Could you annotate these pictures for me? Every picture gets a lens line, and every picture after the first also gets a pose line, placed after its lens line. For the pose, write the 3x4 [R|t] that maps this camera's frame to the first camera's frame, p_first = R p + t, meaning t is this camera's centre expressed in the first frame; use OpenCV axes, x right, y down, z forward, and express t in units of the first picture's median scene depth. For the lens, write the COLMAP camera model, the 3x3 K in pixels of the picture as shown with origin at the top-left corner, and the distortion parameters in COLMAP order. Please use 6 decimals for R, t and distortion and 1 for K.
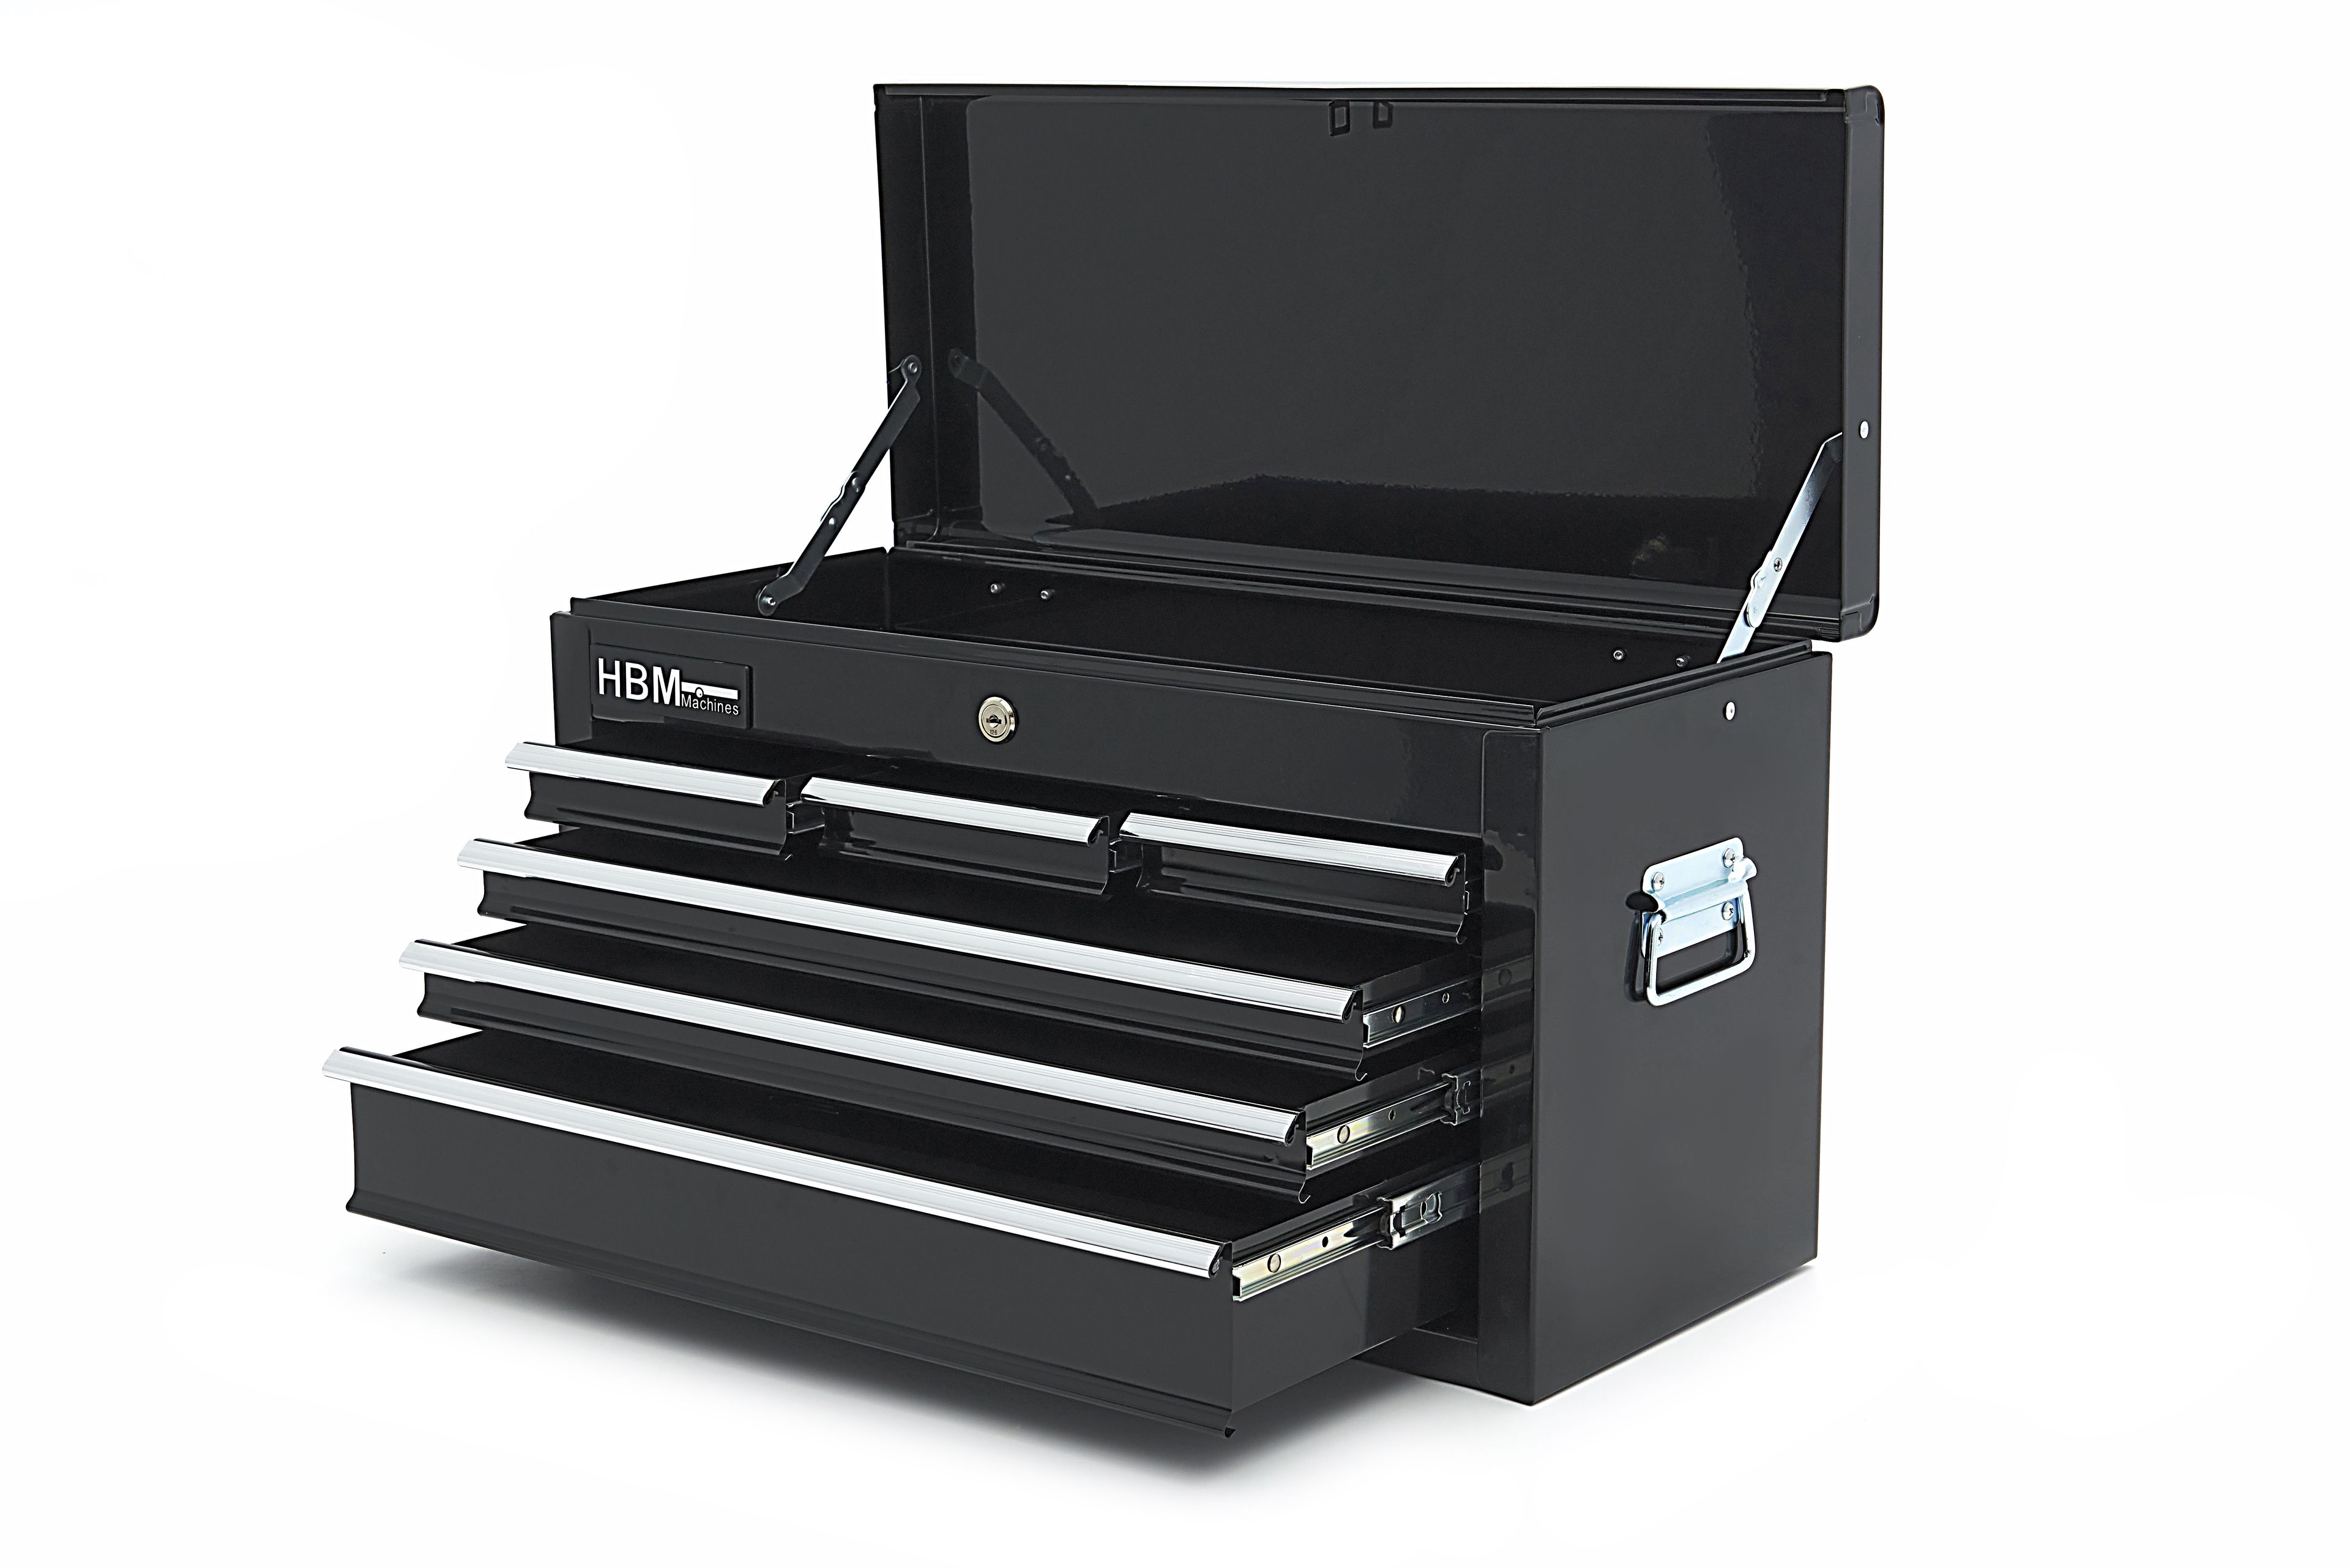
lens RADIAL K [[3880.2, 0, 1175.0], [0, 3880.2, 781.3], [0, 0, 1]] dist [0.024569, 0.000000]
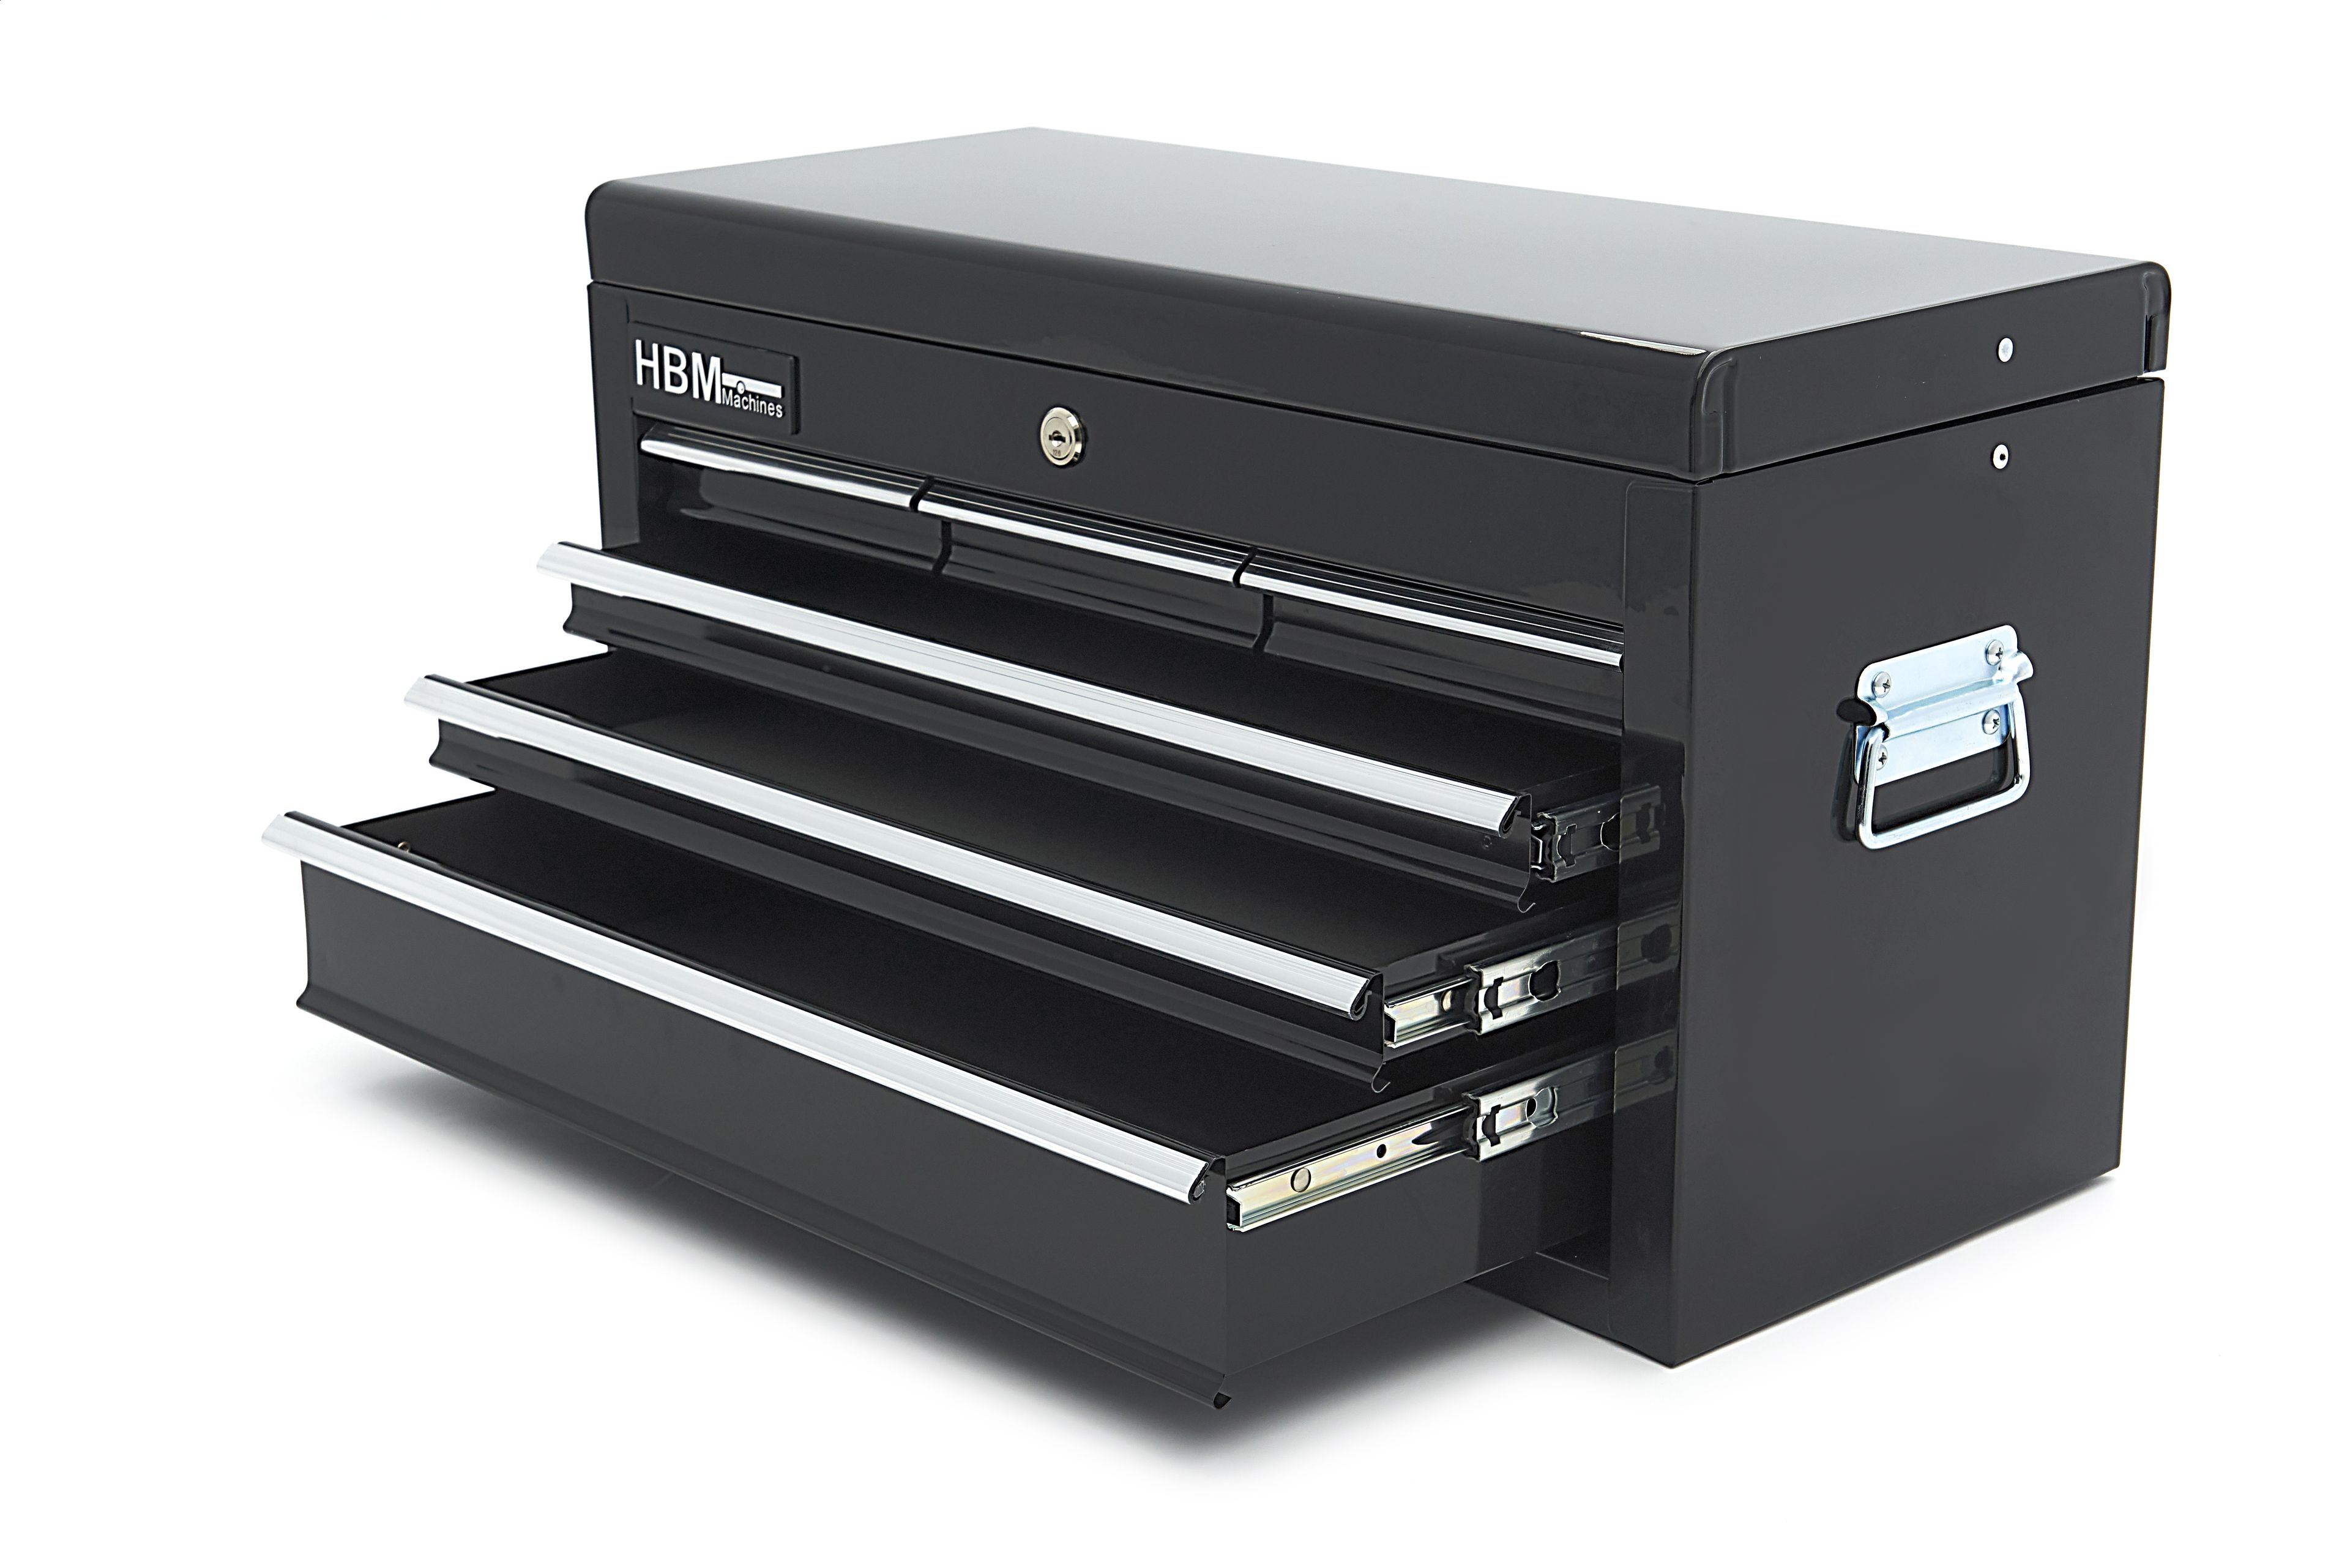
lens RADIAL K [[4005.3, 0, 1170.3], [0, 4005.3, 795.6], [0, 0, 1]] dist [-0.018423, 0.000000]
pose [[0.986143, 0.042731, -0.160300, 0.113356], [-0.027705, 0.995108, 0.094827, -0.022149], [0.163568, -0.089072, 0.982503, 0.216759]]
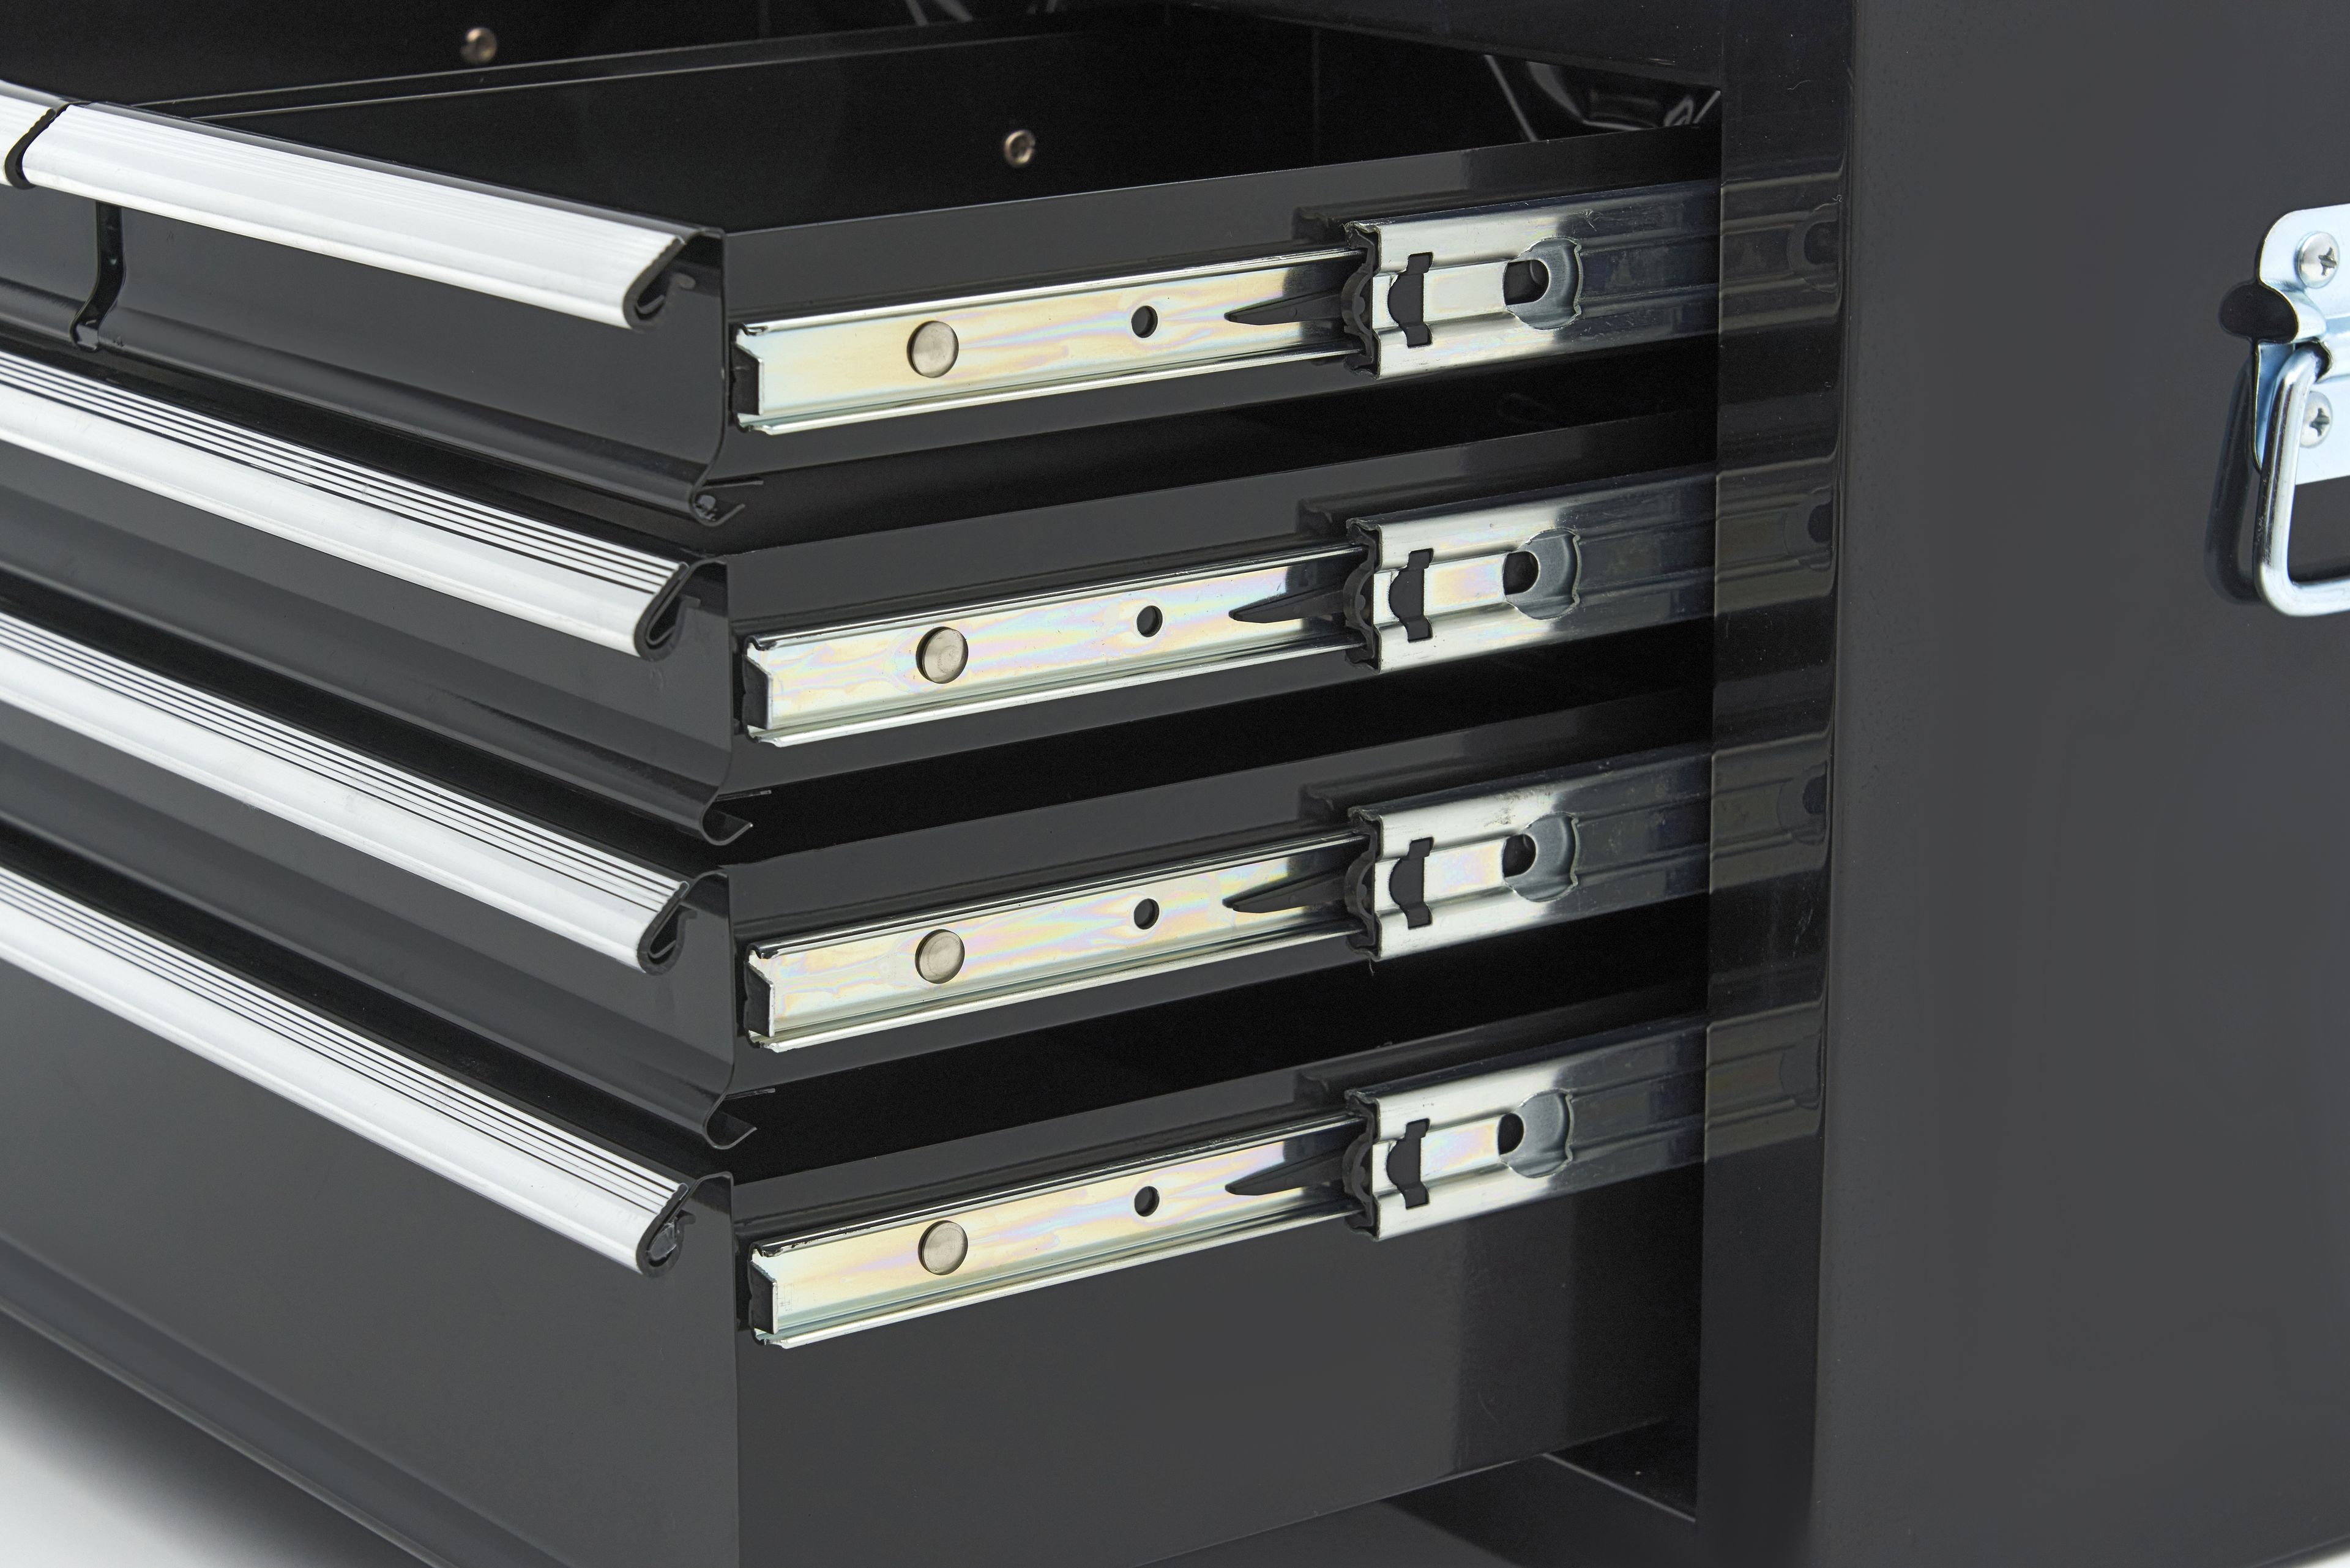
lens RADIAL K [[5719.2, 0, 1179.9], [0, 5719.2, 781.4], [0, 0, 1]] dist [-0.080871, 0.000000]
pose [[0.958742, 0.073692, -0.274560, 0.169353], [-0.056528, 0.995949, 0.069923, 0.042156], [0.278601, -0.051518, 0.959024, 0.478905]]
